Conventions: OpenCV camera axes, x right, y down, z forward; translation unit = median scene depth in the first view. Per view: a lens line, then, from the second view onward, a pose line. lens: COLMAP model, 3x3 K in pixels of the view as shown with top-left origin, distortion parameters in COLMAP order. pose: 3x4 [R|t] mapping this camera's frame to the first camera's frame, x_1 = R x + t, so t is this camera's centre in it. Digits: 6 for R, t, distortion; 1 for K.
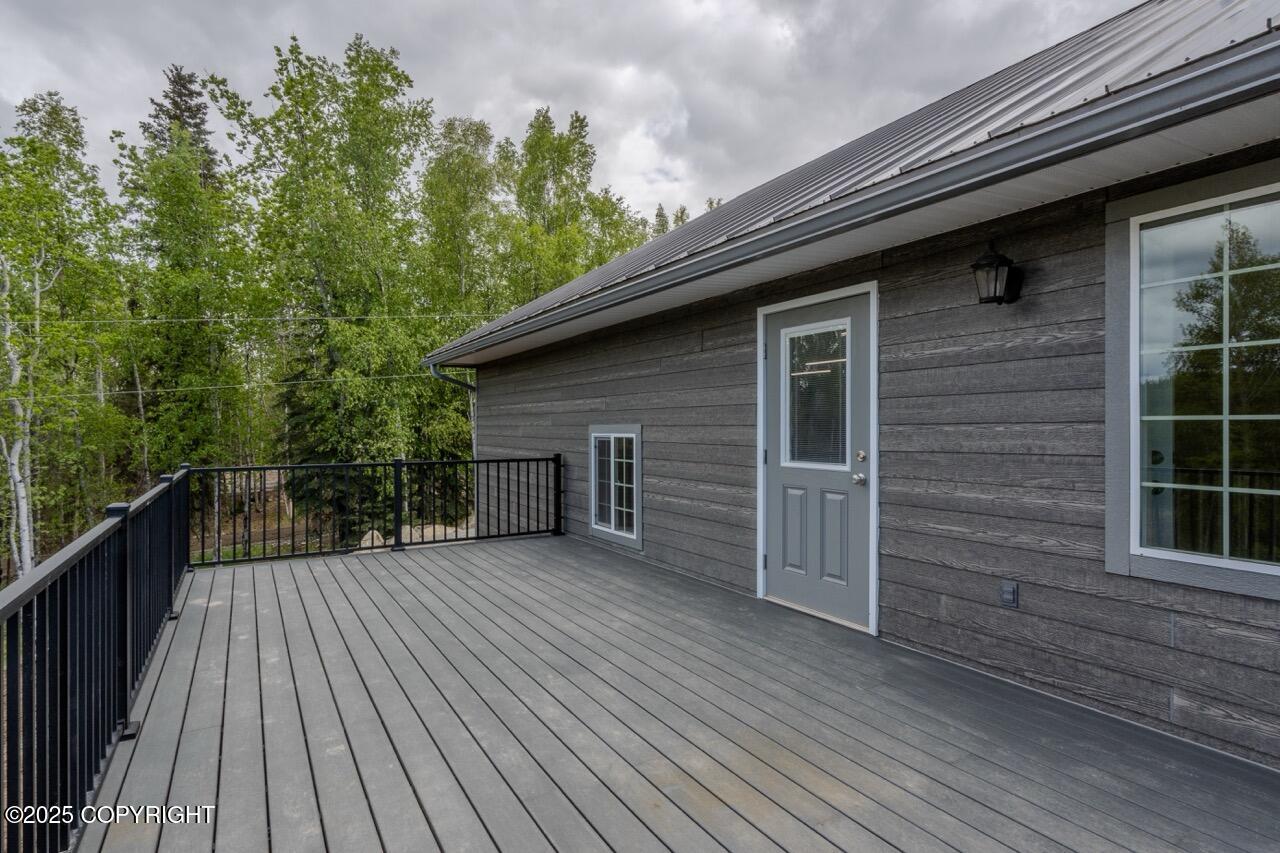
lens RADIAL K [[634.9, 0, 627.2], [0, 634.9, 428.7], [0, 0, 1]] dist [-0.013025, 0.003318]
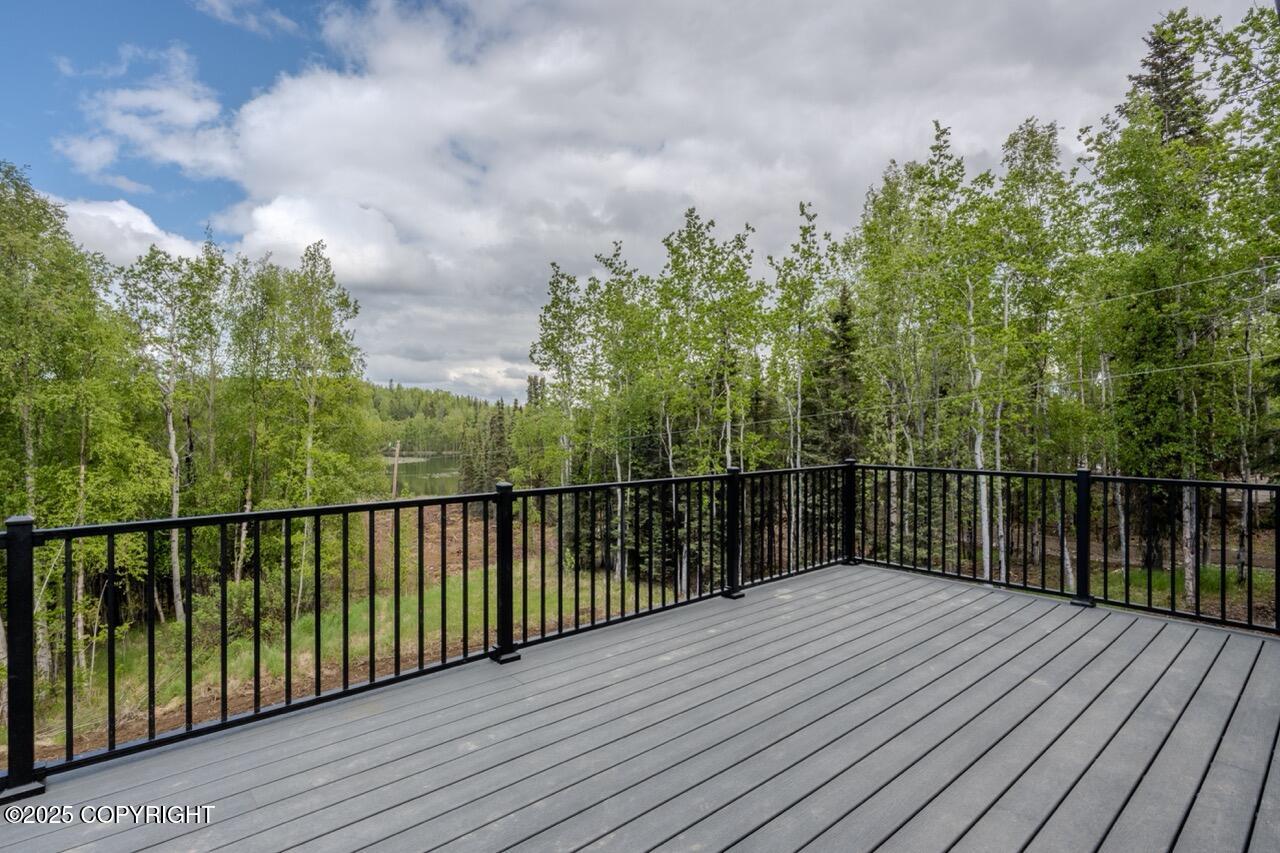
lens RADIAL K [[634.9, 0, 634.2], [0, 634.9, 427.1], [0, 0, 1]] dist [-0.013025, 0.003318]
pose [[0.174054, 0.005115, -0.984723, 0.385567], [0.001445, 0.999984, 0.005449, -0.001338], [0.984735, -0.002372, 0.174044, 0.737928]]
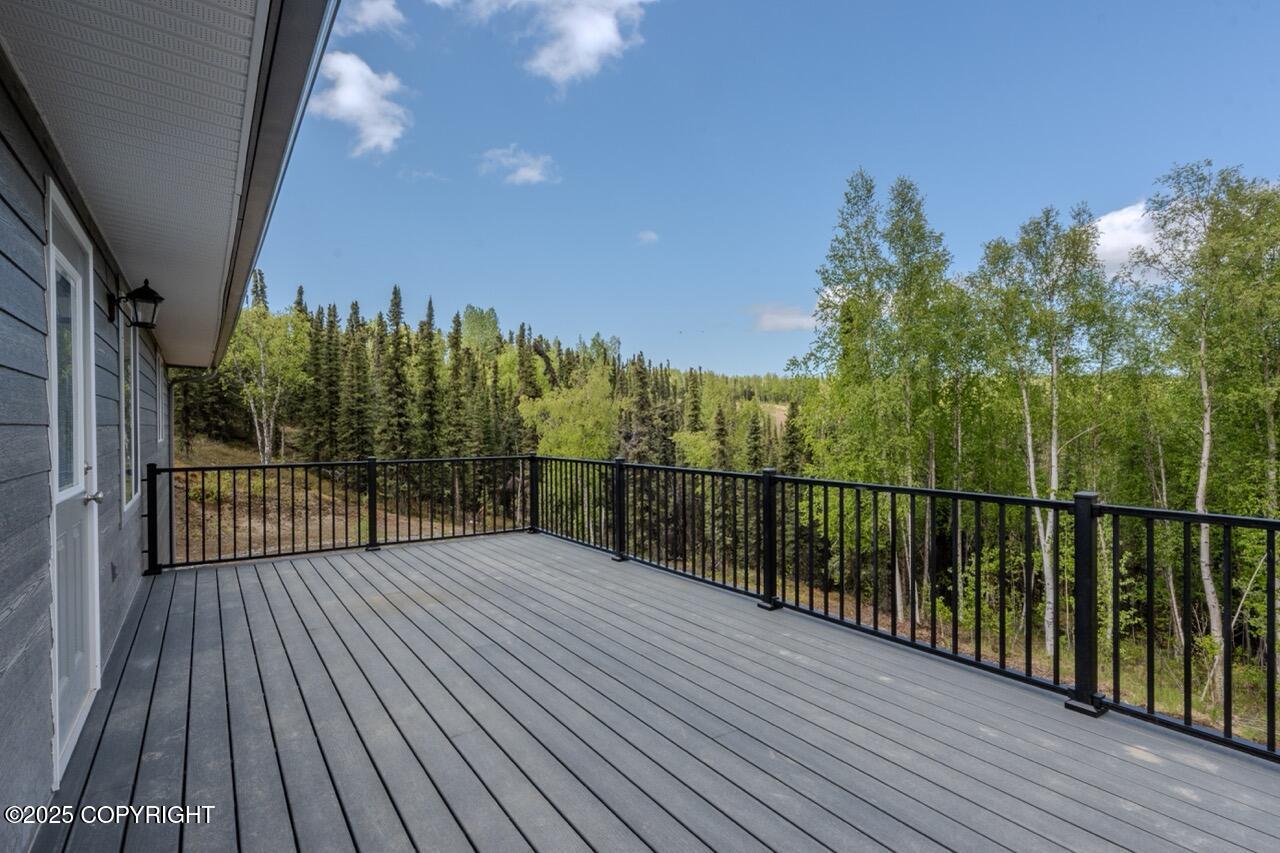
lens RADIAL K [[634.9, 0, 642.8], [0, 634.9, 423.5], [0, 0, 1]] dist [-0.013025, 0.003318]
pose [[-0.997669, 0.010817, -0.067373, -0.255357], [0.010405, 0.999925, 0.006466, -0.010105], [0.067438, 0.005750, -0.997707, 1.891225]]
